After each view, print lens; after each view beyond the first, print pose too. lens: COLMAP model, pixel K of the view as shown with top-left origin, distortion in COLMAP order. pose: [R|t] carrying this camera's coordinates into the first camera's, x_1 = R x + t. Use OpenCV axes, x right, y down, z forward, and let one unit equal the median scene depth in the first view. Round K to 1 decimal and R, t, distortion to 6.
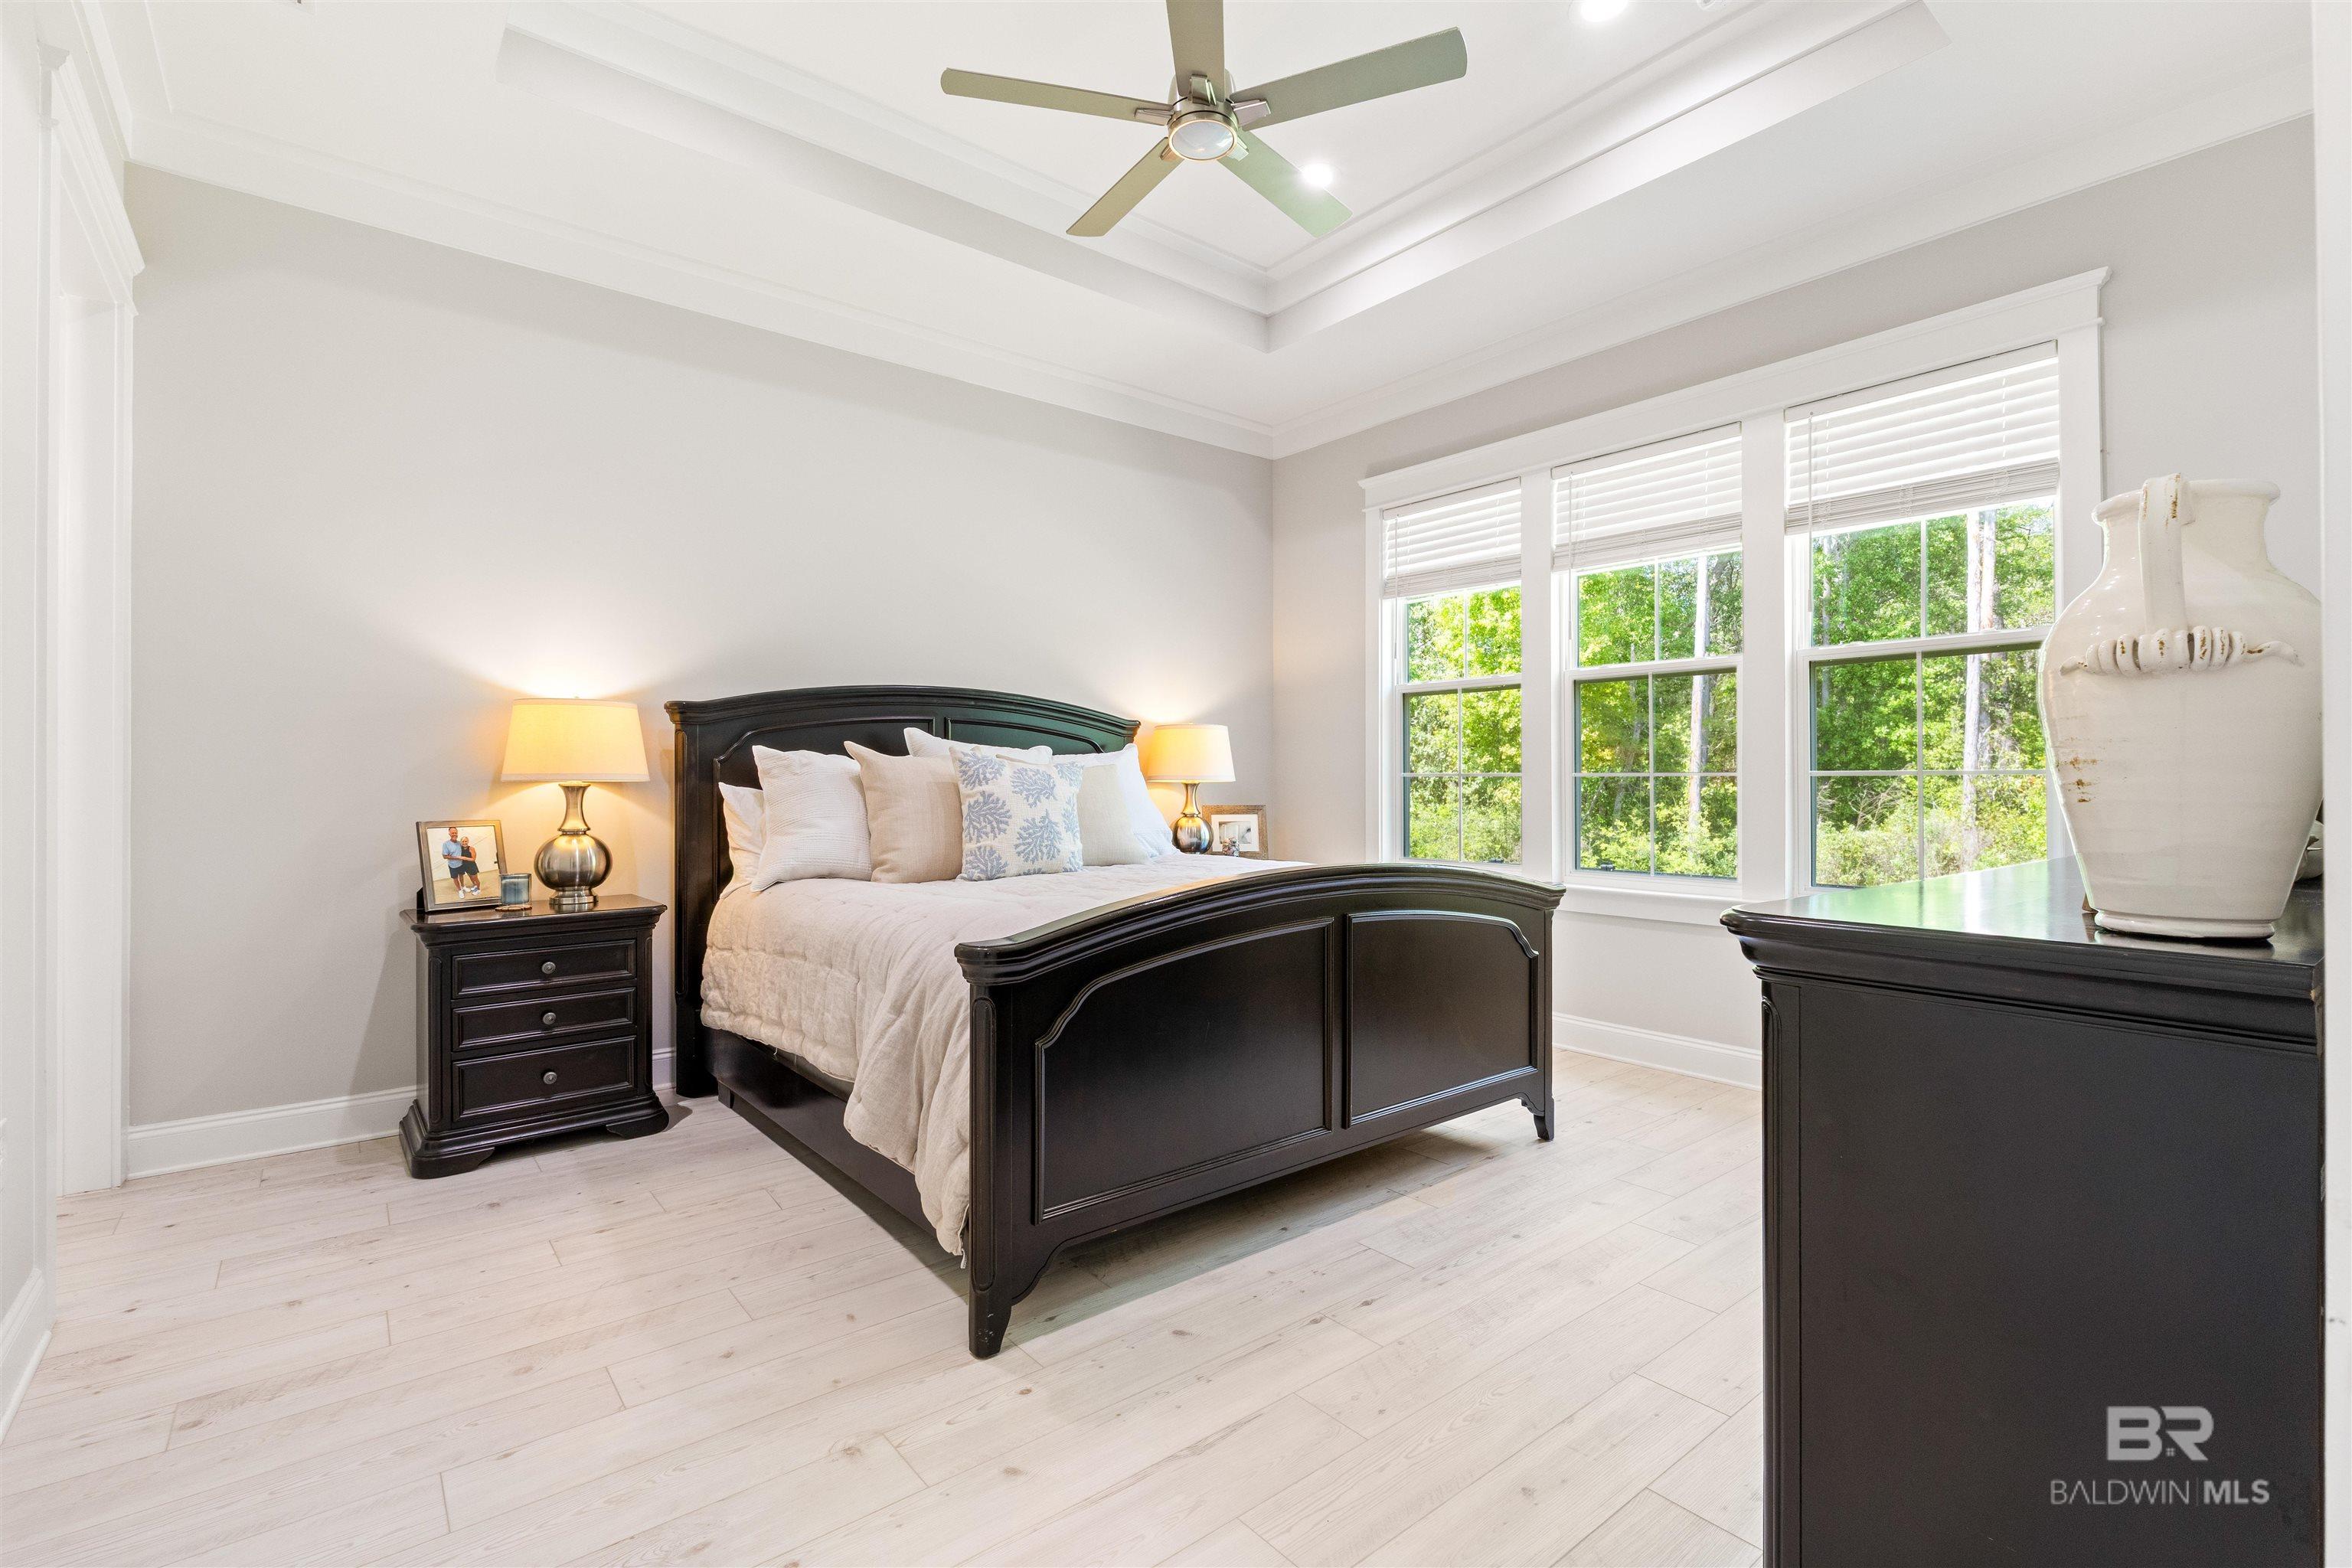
lens RADIAL K [[1058.1, 0, 1176.0], [0, 1058.1, 784.0], [0, 0, 1]] dist [-0.001826, -0.000009]
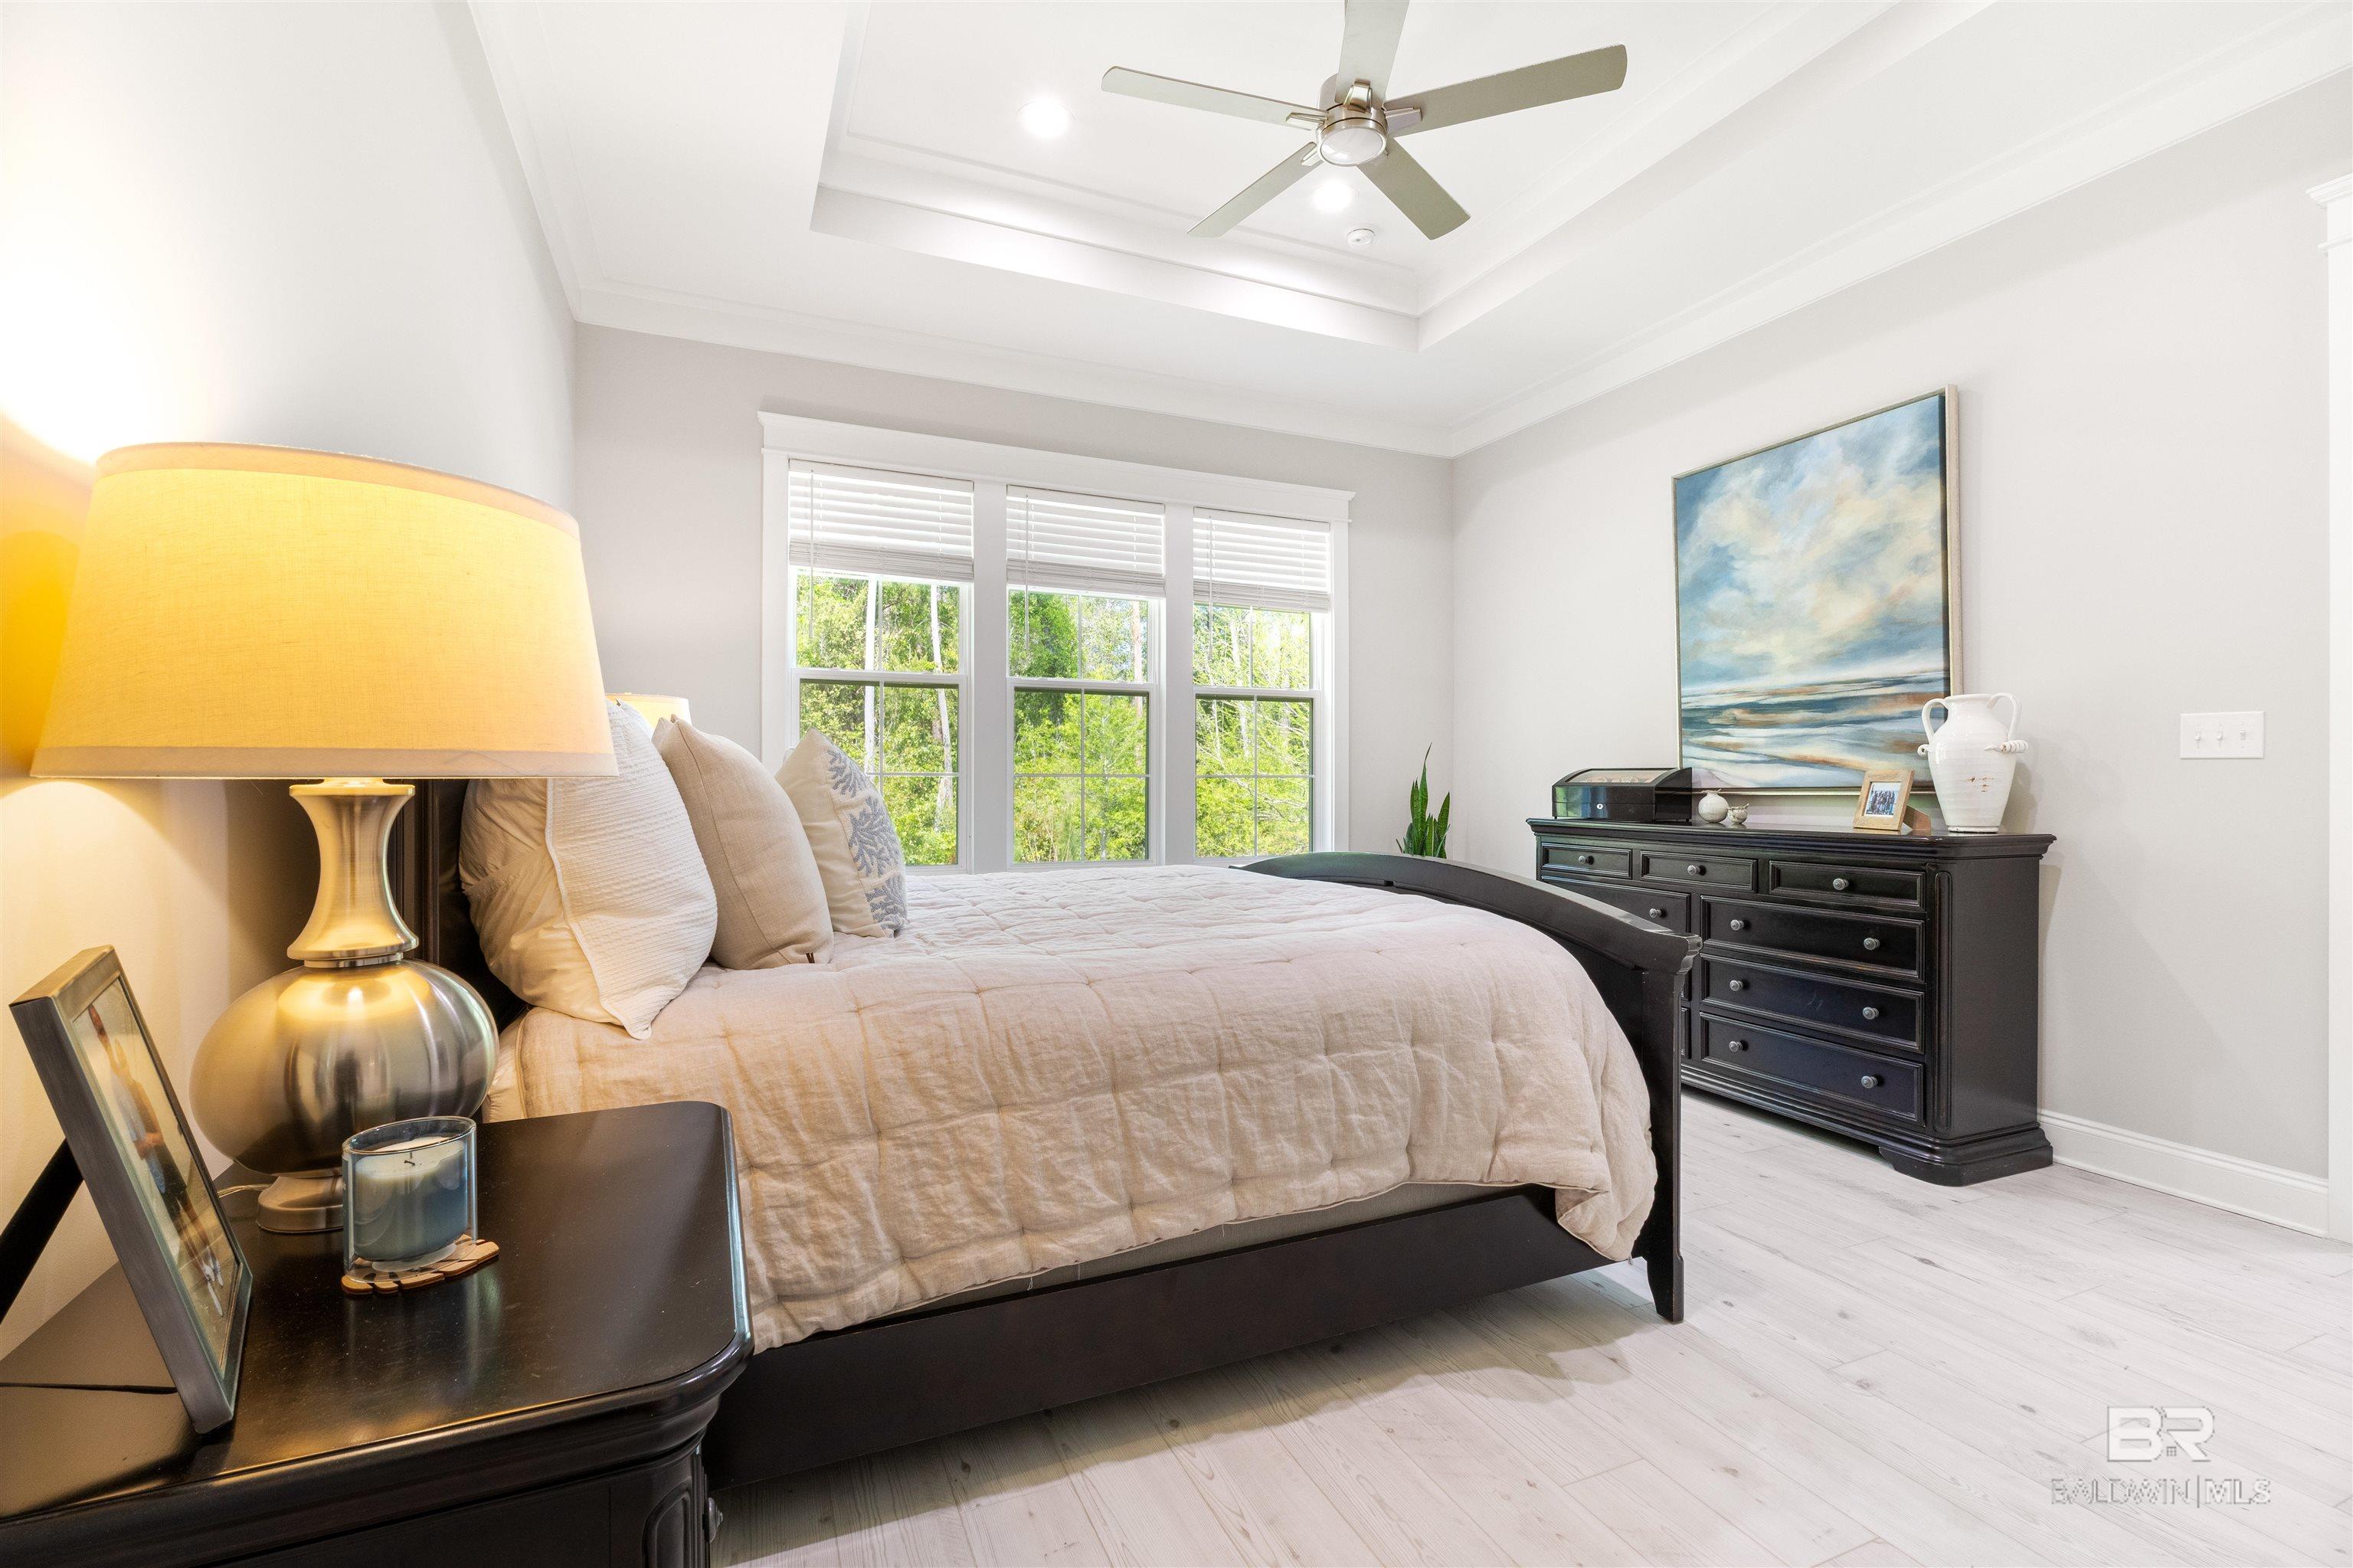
lens RADIAL K [[1066.4, 0, 1189.3], [0, 1066.4, 772.5], [0, 0, 1]] dist [-0.000676, -0.000347]
pose [[0.257275, 0.019331, 0.966145, -0.687410], [0.004824, 0.999762, -0.021288, 0.012950], [-0.966326, 0.010138, 0.257121, 0.614042]]
